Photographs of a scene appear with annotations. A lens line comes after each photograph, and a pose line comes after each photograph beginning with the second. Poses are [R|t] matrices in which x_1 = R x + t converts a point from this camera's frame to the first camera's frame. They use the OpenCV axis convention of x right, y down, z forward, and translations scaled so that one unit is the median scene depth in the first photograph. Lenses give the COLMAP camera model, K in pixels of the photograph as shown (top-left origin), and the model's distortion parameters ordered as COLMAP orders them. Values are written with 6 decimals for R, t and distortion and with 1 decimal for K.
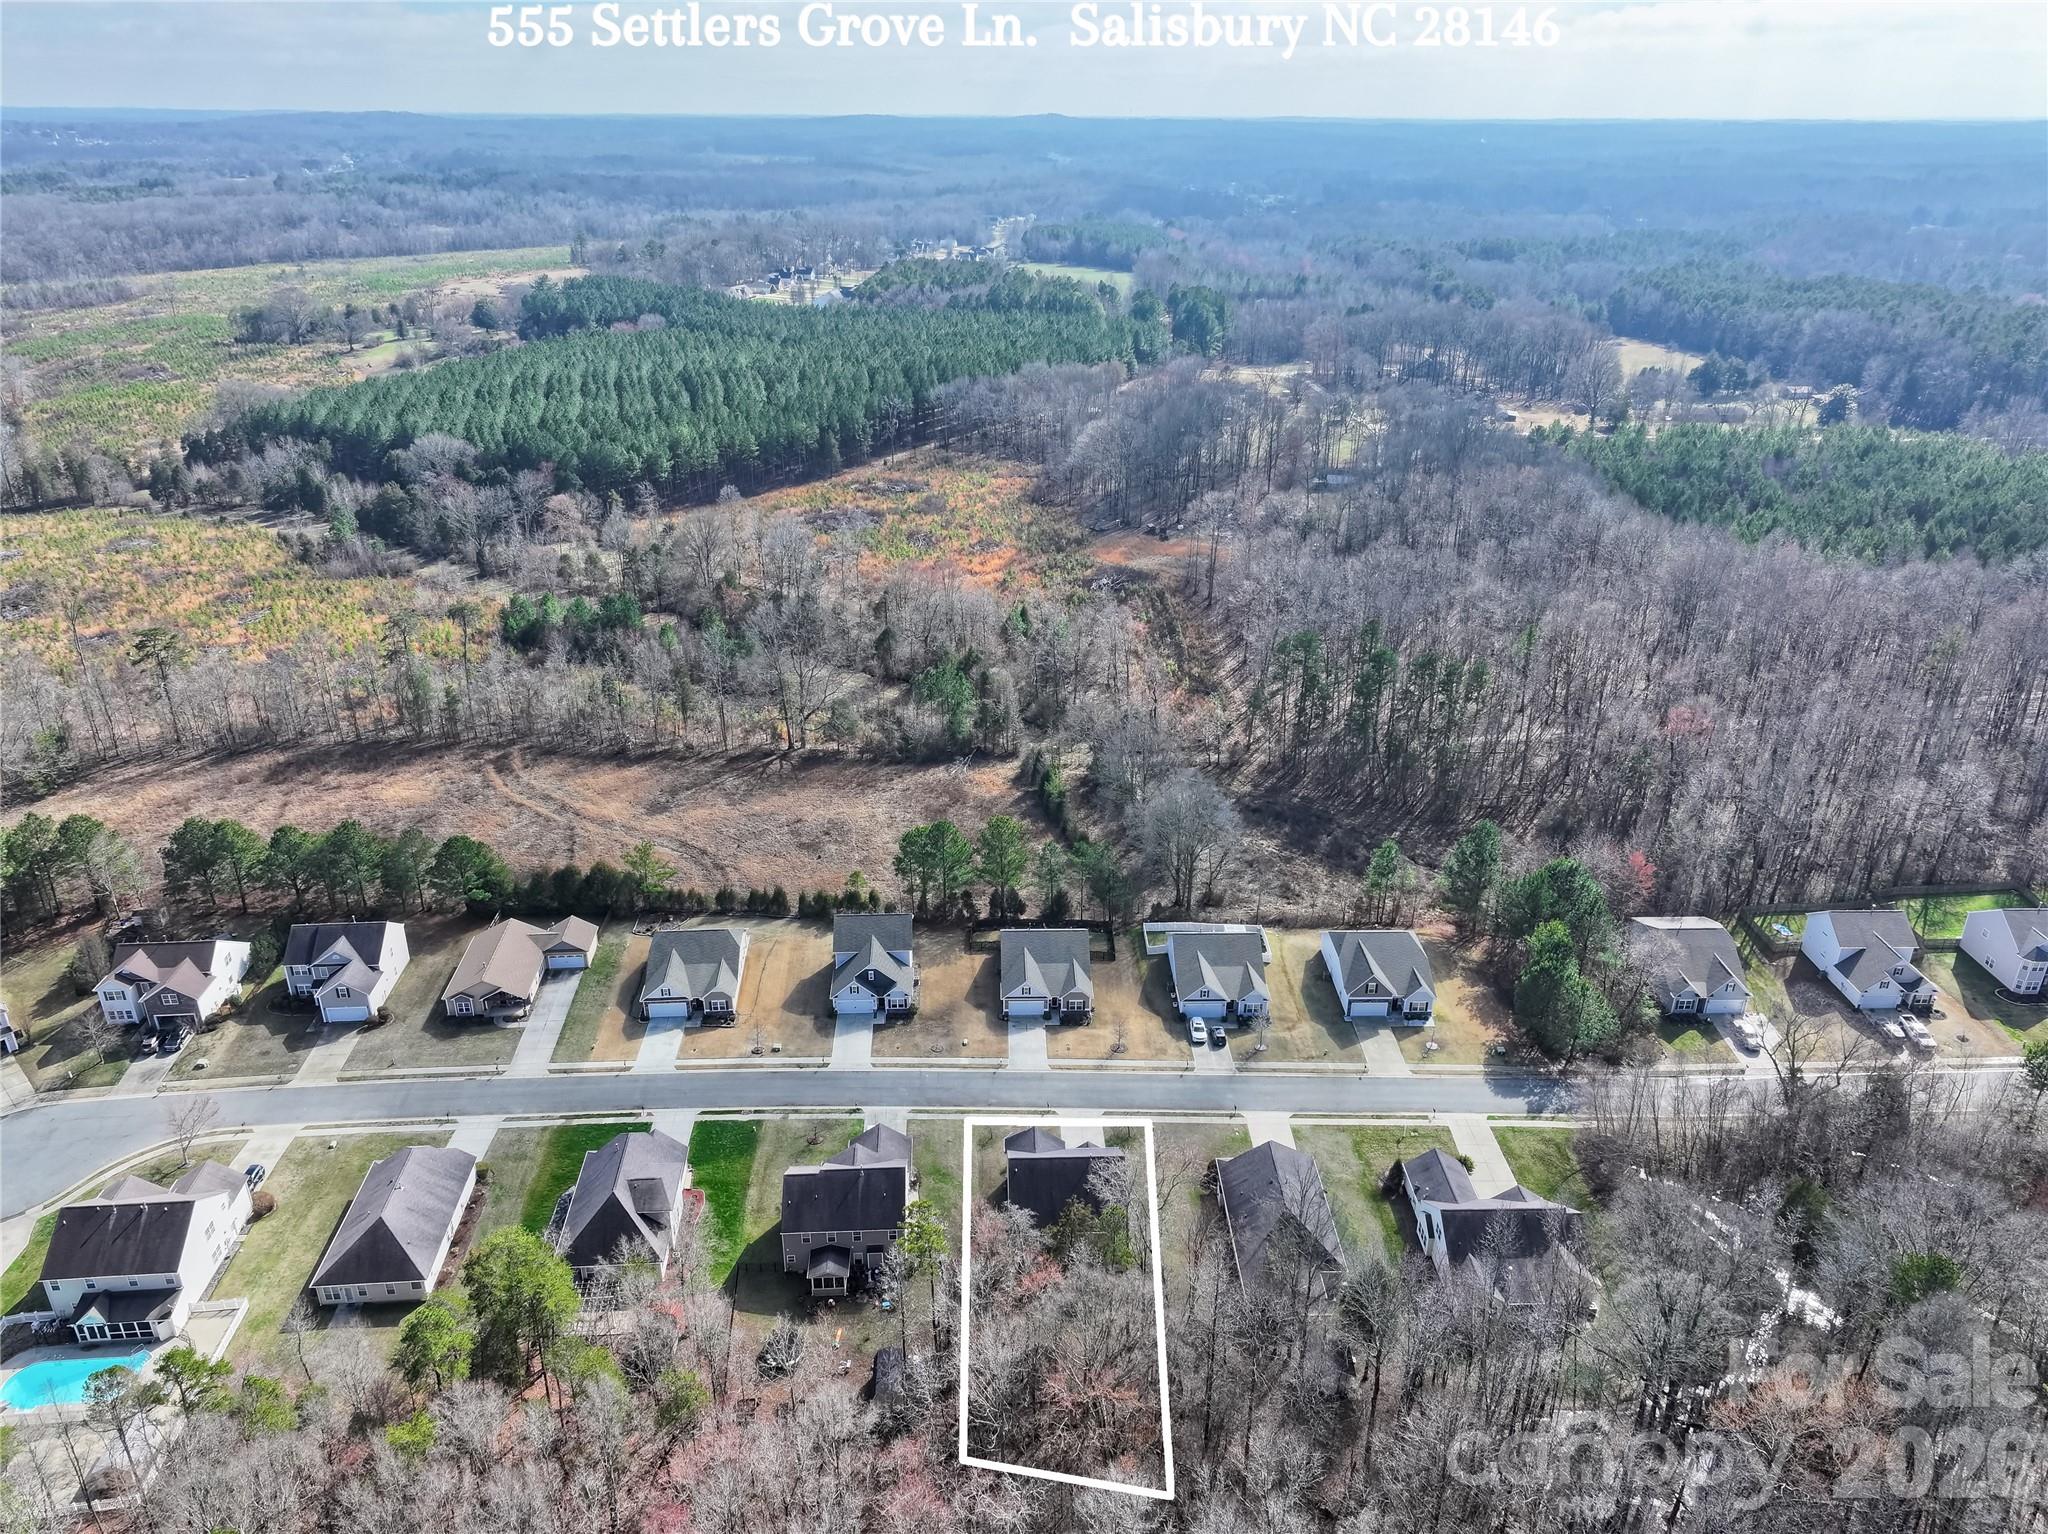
lens RADIAL K [[1438.2, 0, 1027.9], [0, 1438.2, 763.4], [0, 0, 1]] dist [0.007663, 0.005428]
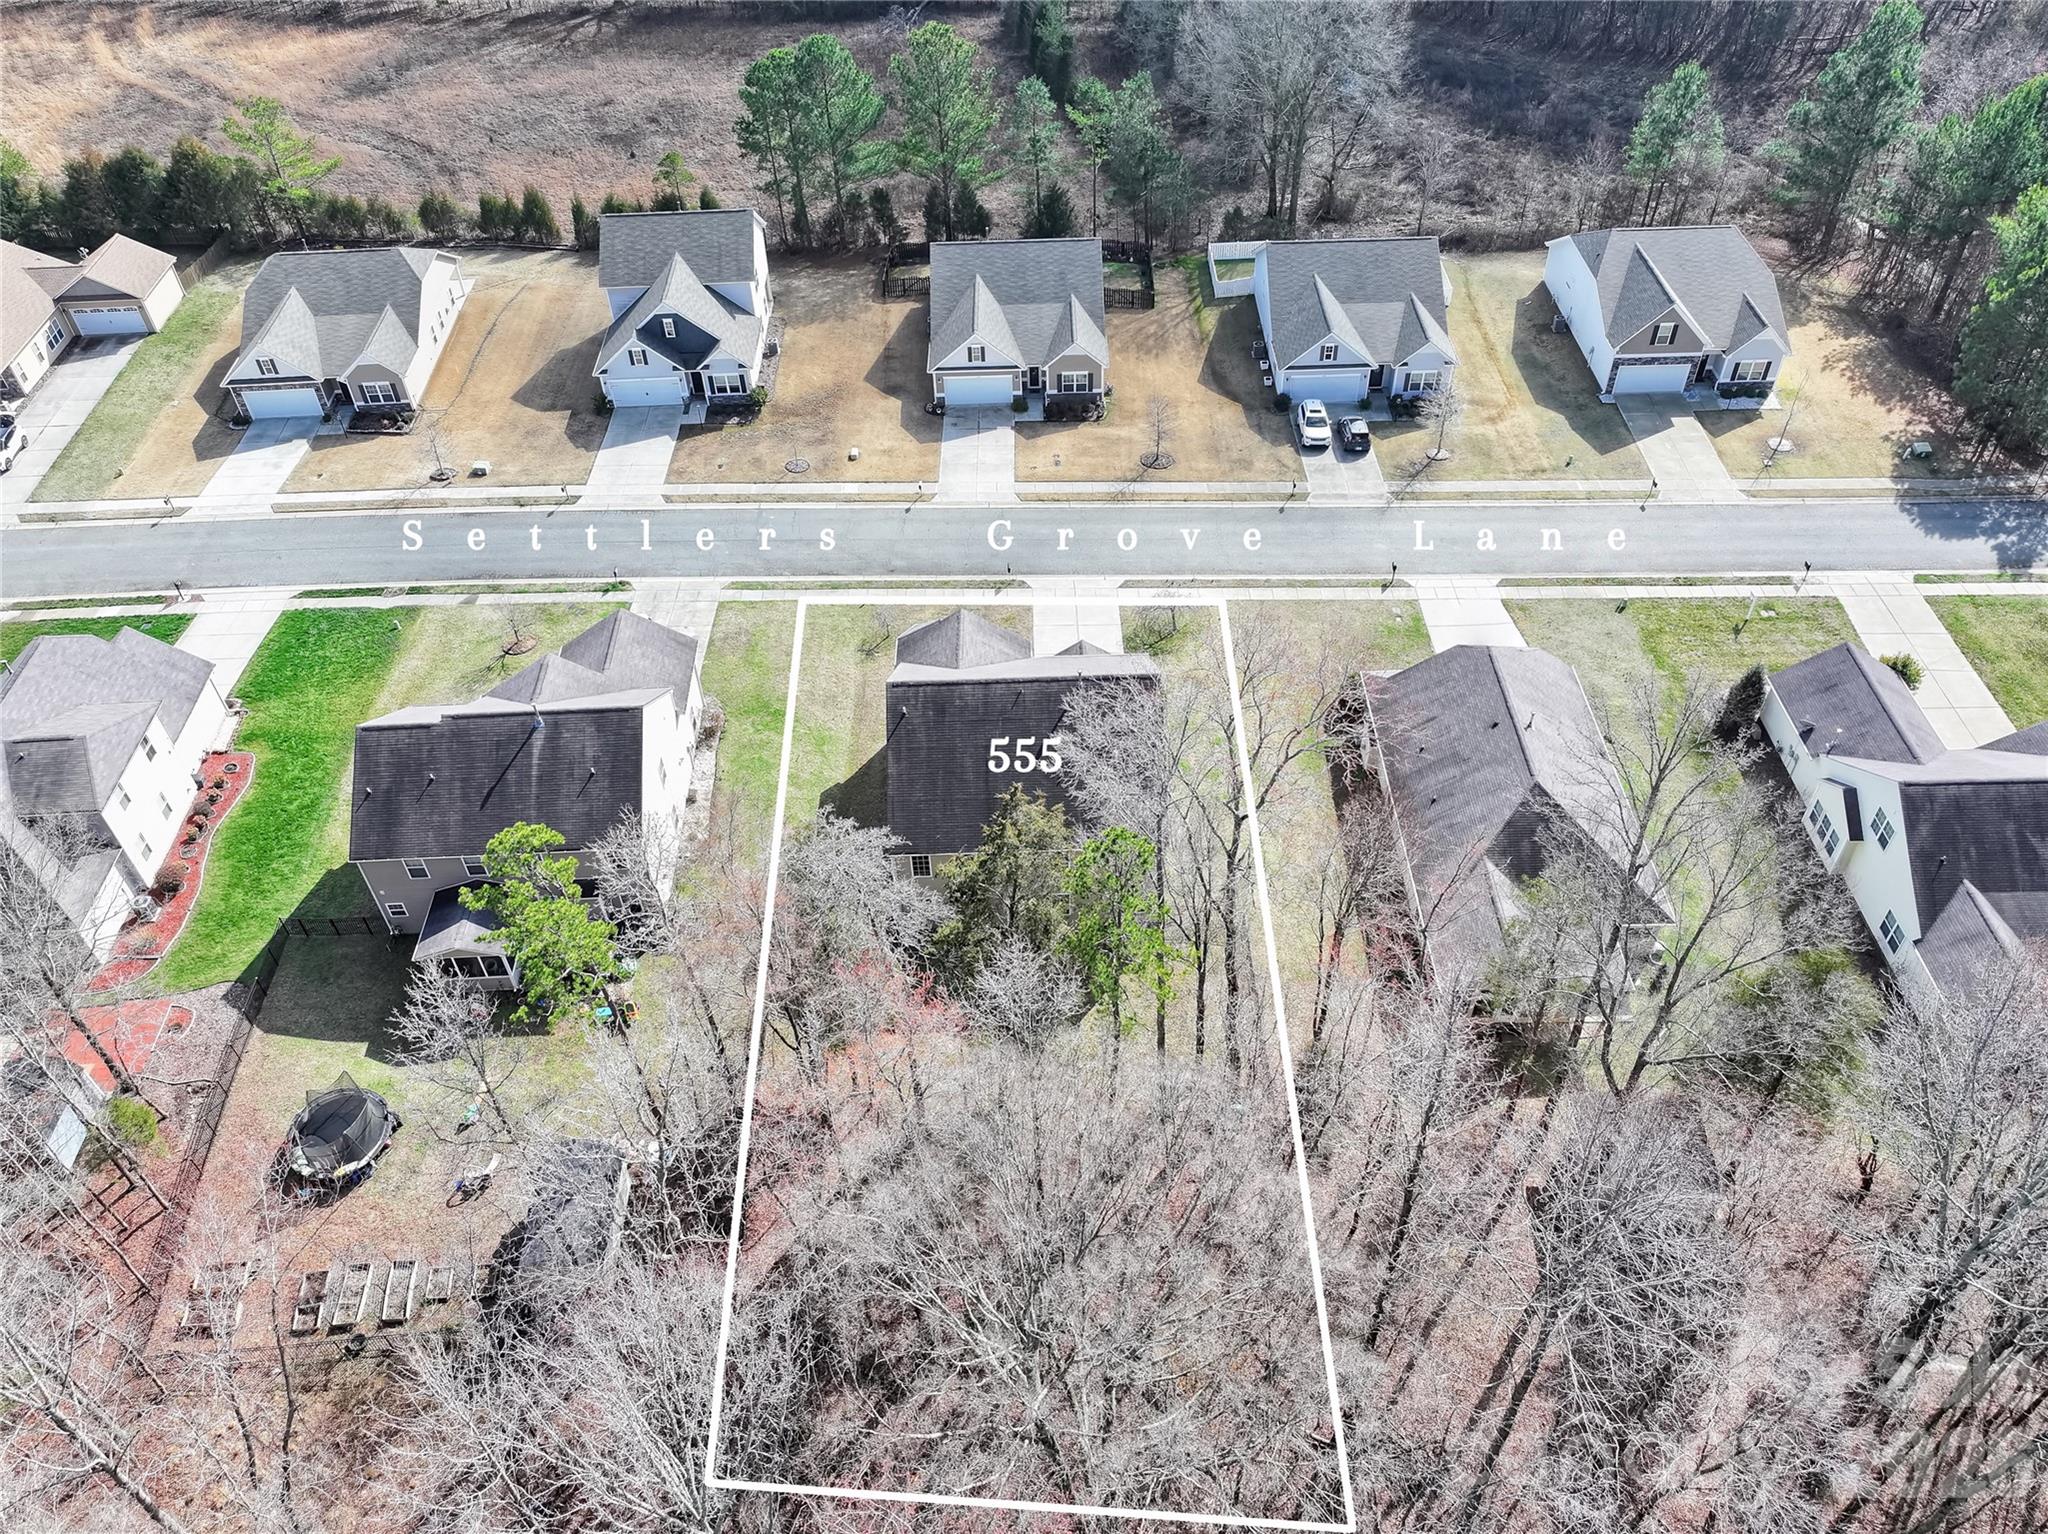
lens RADIAL K [[1438.2, 0, 1018.6], [0, 1438.2, 767.3], [0, 0, 1]] dist [0.007663, 0.005428]
pose [[0.998823, -0.010420, -0.047363, 0.036242], [0.025934, 0.940028, 0.340110, 0.122480], [0.040978, -0.340938, 0.939192, 0.471219]]
